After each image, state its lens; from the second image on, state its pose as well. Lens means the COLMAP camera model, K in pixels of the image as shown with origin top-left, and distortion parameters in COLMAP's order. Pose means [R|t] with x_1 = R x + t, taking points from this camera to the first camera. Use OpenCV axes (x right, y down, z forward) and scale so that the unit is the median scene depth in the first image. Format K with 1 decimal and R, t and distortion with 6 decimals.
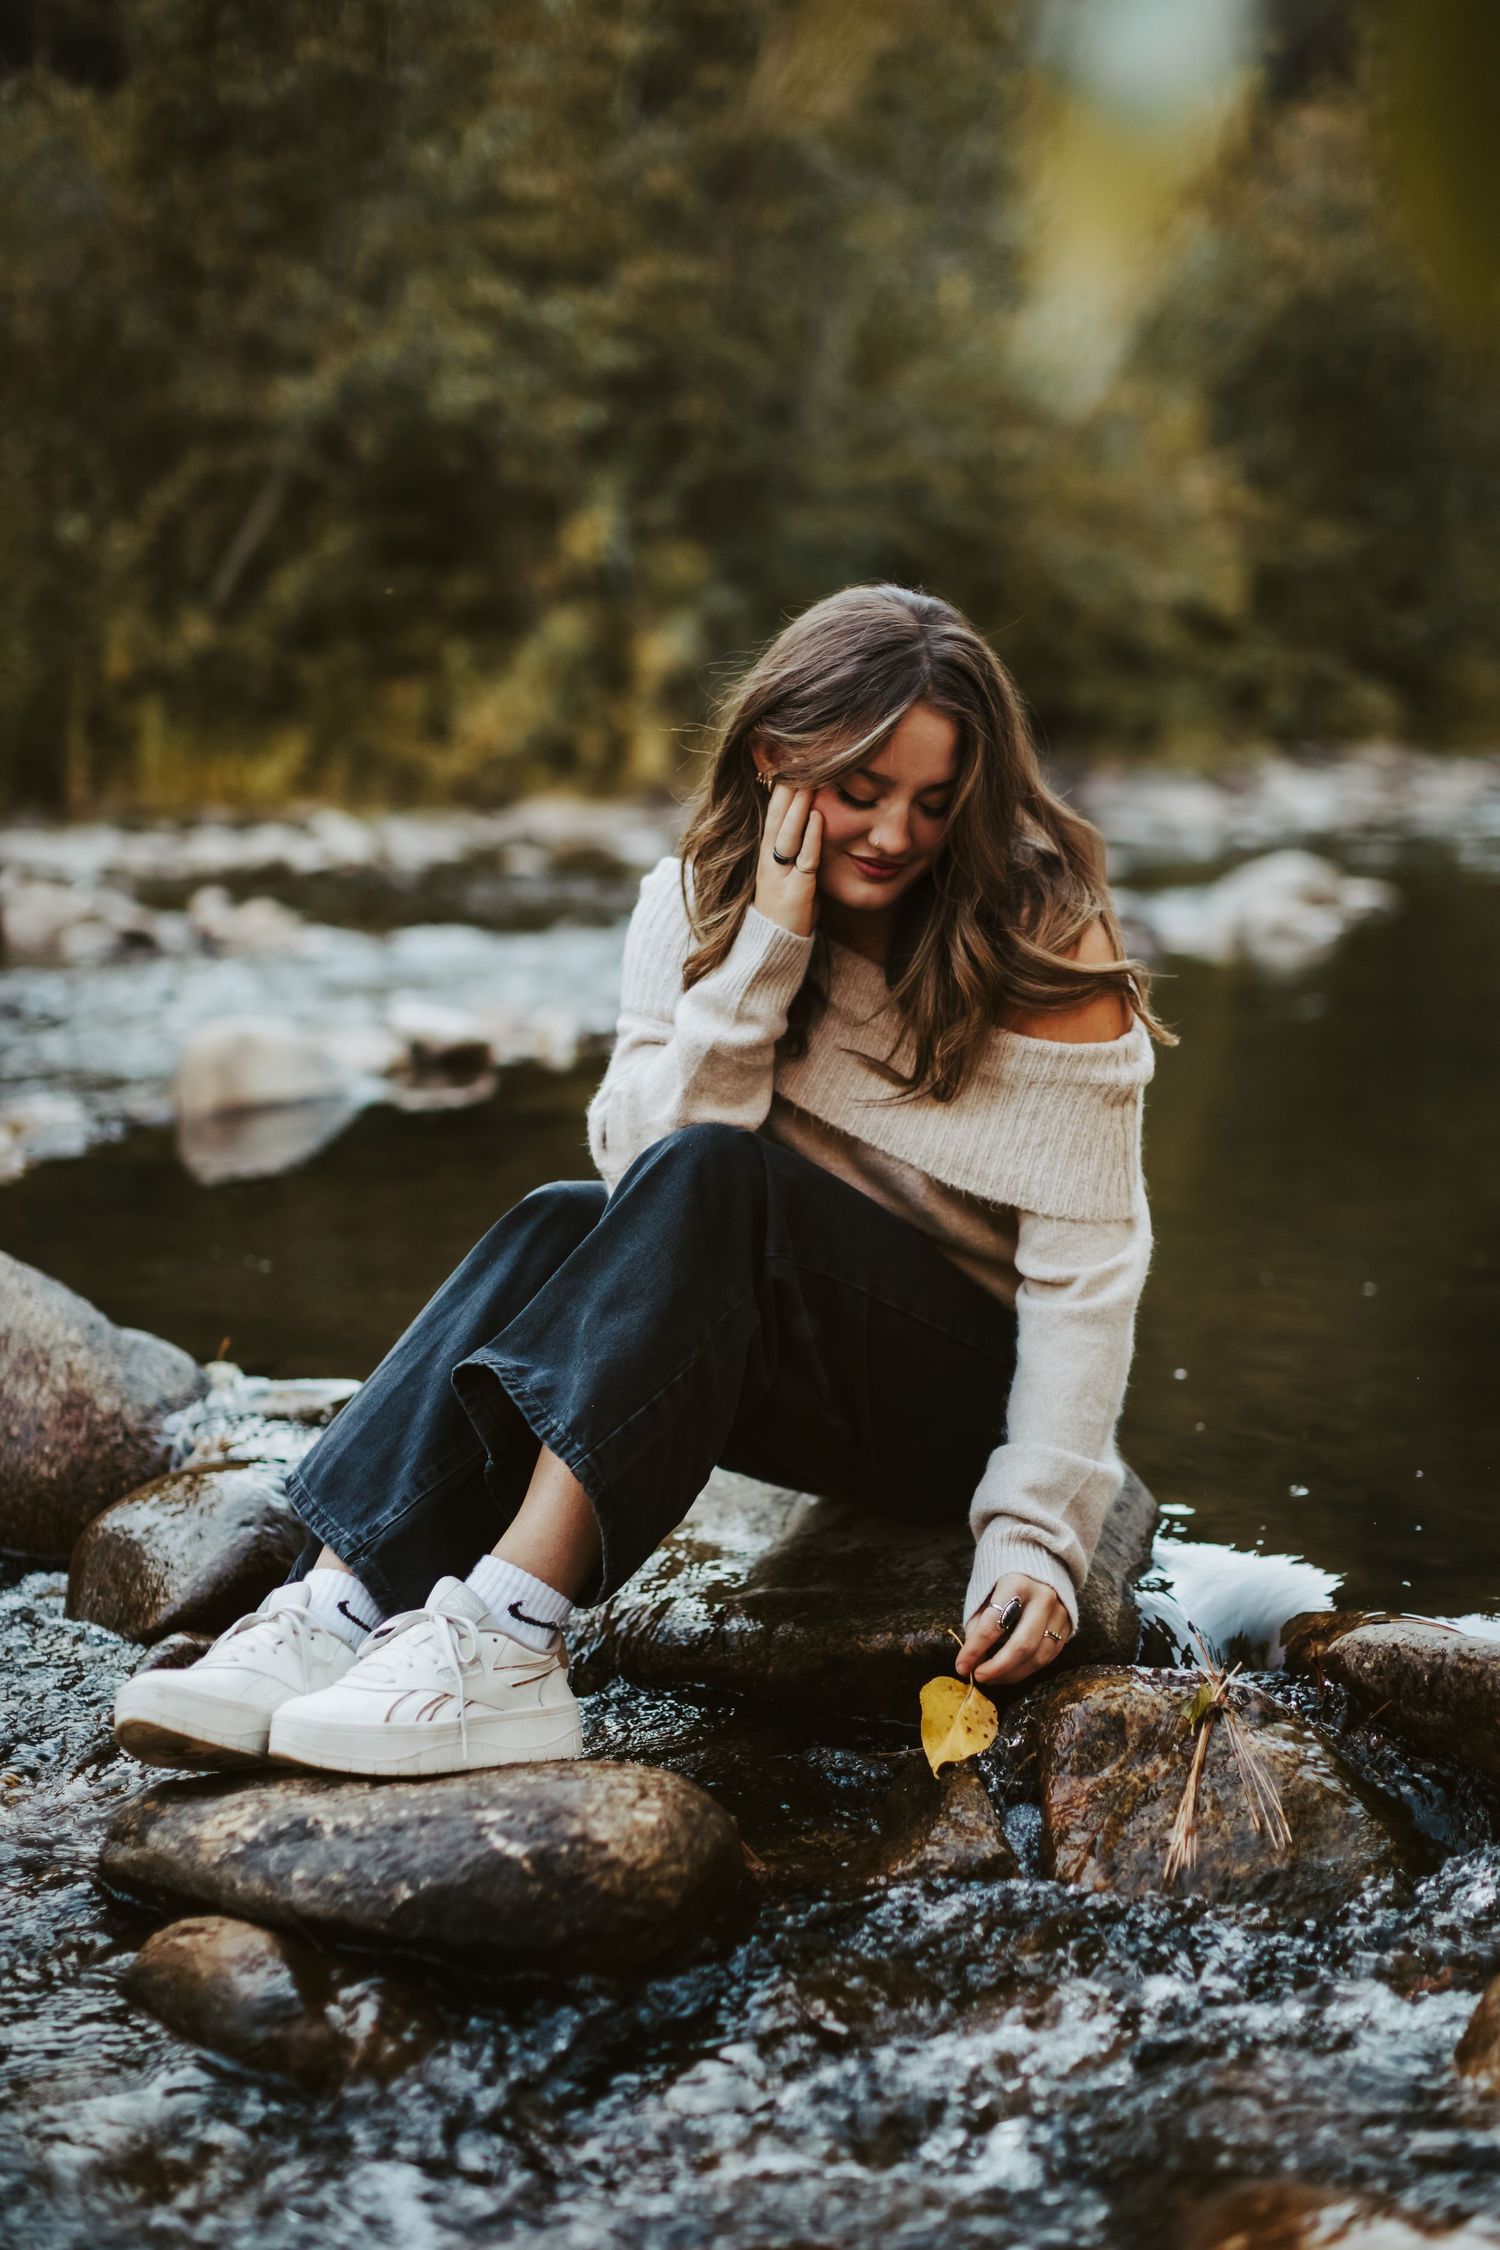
lens RADIAL K [[3245.1, 0, 745.5], [0, 3245.1, 1120.2], [0, 0, 1]] dist [0.060802, 0.000000]
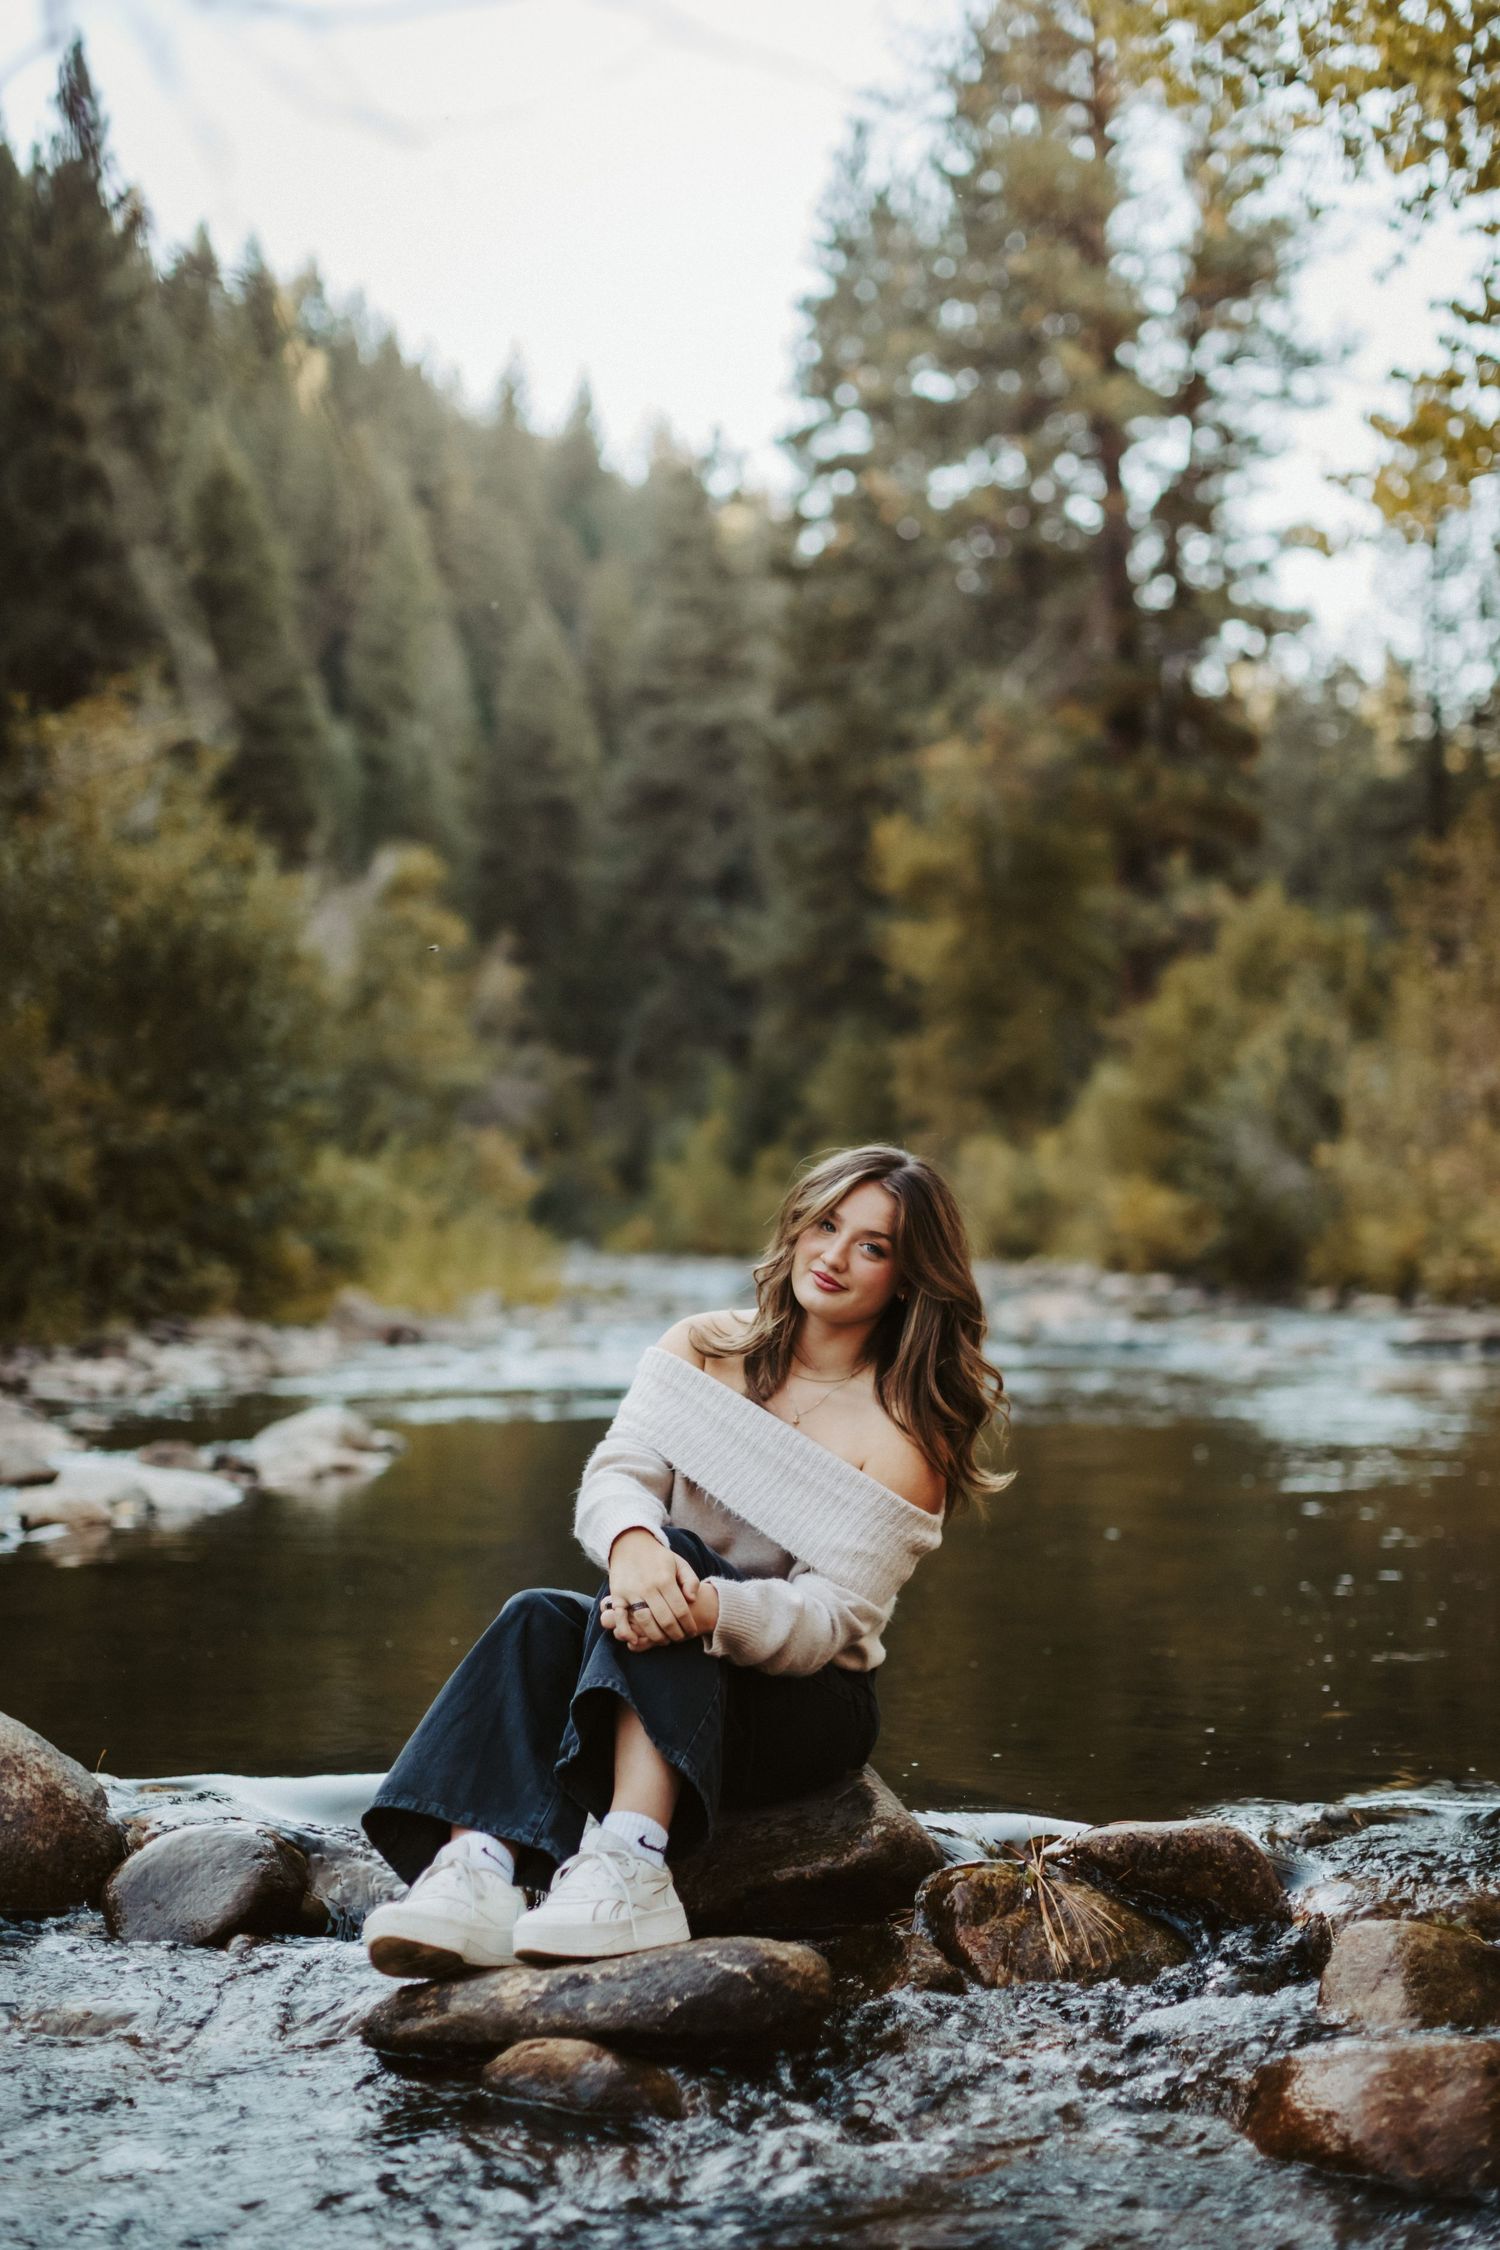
lens RADIAL K [[3245.1, 0, 754.1], [0, 3245.1, 1147.5], [0, 0, 1]] dist [0.060802, 0.000000]
pose [[0.923341, 0.007772, 0.383902, -0.626891], [0.056738, 0.986059, -0.156426, 0.072497], [-0.379766, 0.166217, 0.910027, -0.476332]]
